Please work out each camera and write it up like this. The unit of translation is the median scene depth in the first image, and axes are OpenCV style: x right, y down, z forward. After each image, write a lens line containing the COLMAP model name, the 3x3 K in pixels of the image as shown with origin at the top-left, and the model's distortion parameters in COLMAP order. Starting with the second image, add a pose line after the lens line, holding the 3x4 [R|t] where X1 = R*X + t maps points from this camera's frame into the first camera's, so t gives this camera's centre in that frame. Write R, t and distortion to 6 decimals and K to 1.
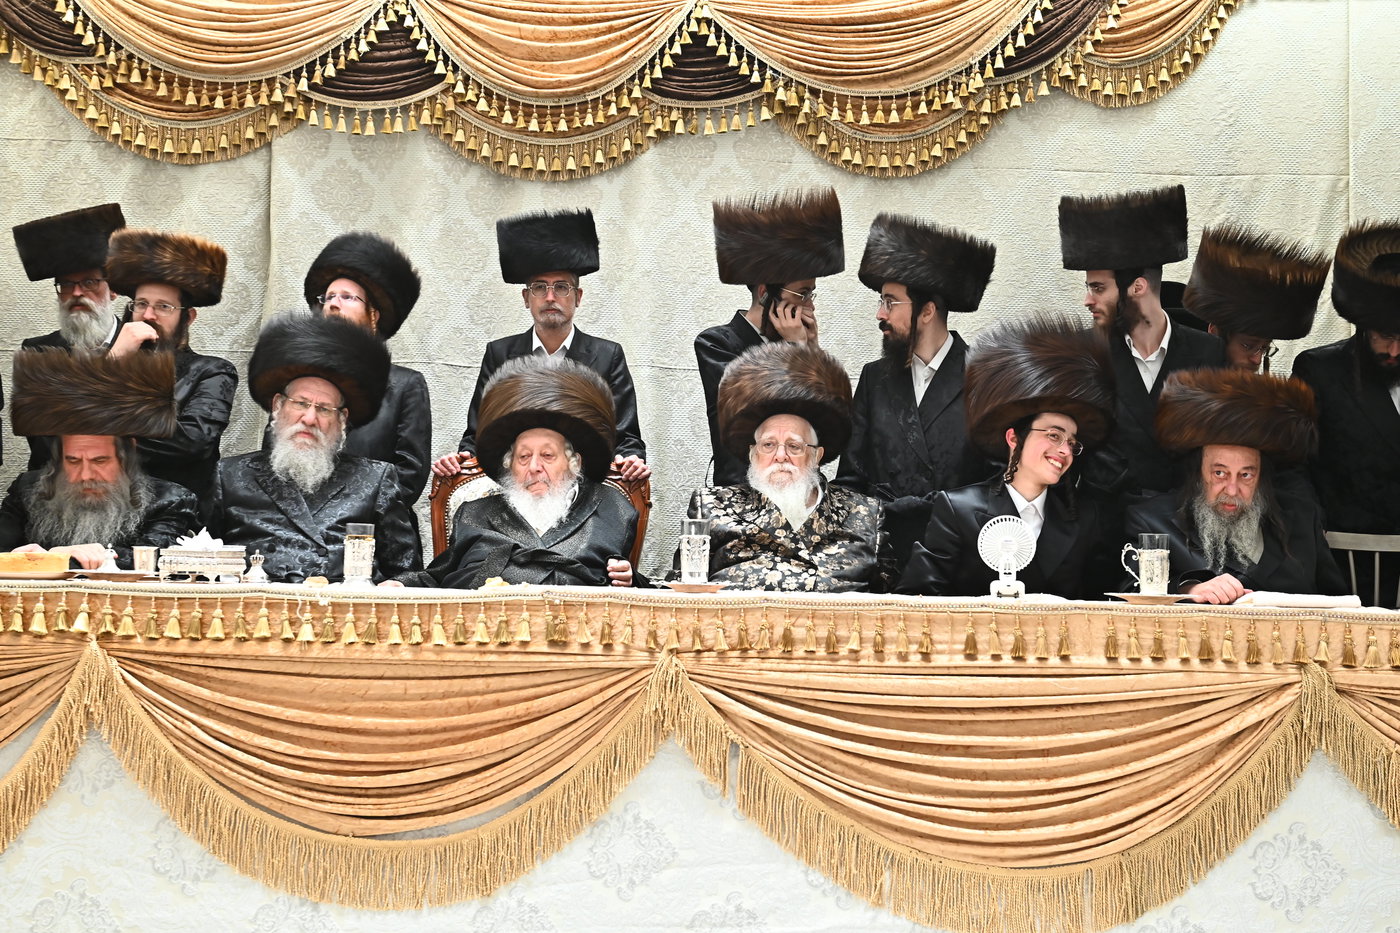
lens RADIAL K [[1826.2, 0, 754.7], [0, 1826.2, 503.2], [0, 0, 1]] dist [0.104732, 0.000000]
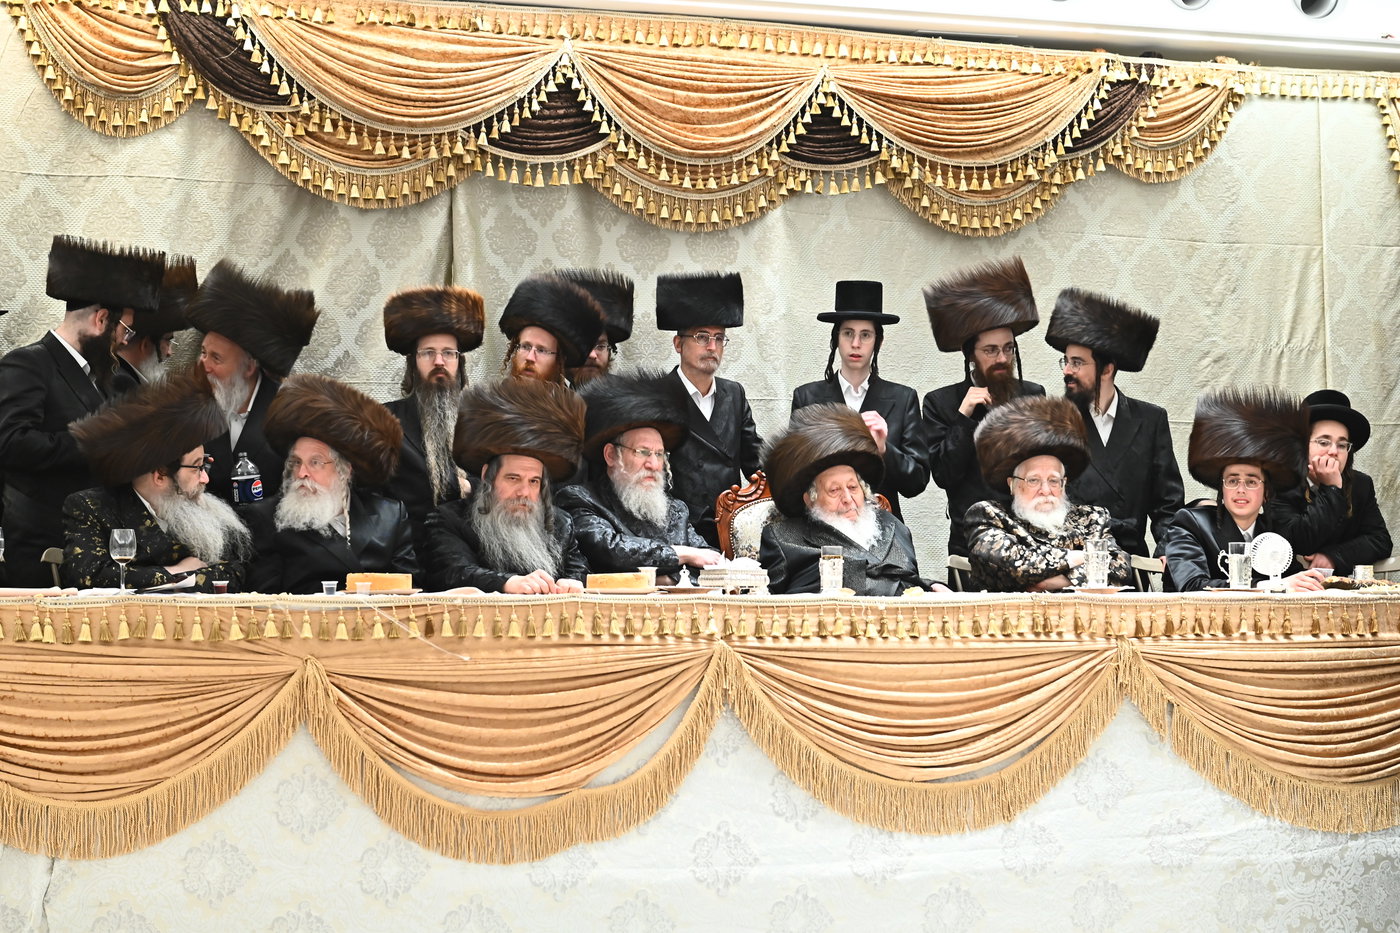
lens RADIAL K [[2734.4, 0, 696.6], [0, 2734.4, 455.8], [0, 0, 1]] dist [0.110387, 0.000000]
pose [[0.935197, -0.003664, 0.354109, -0.695592], [0.010401, 0.999799, -0.017123, -0.014966], [-0.353976, 0.019696, 0.935047, -0.525675]]
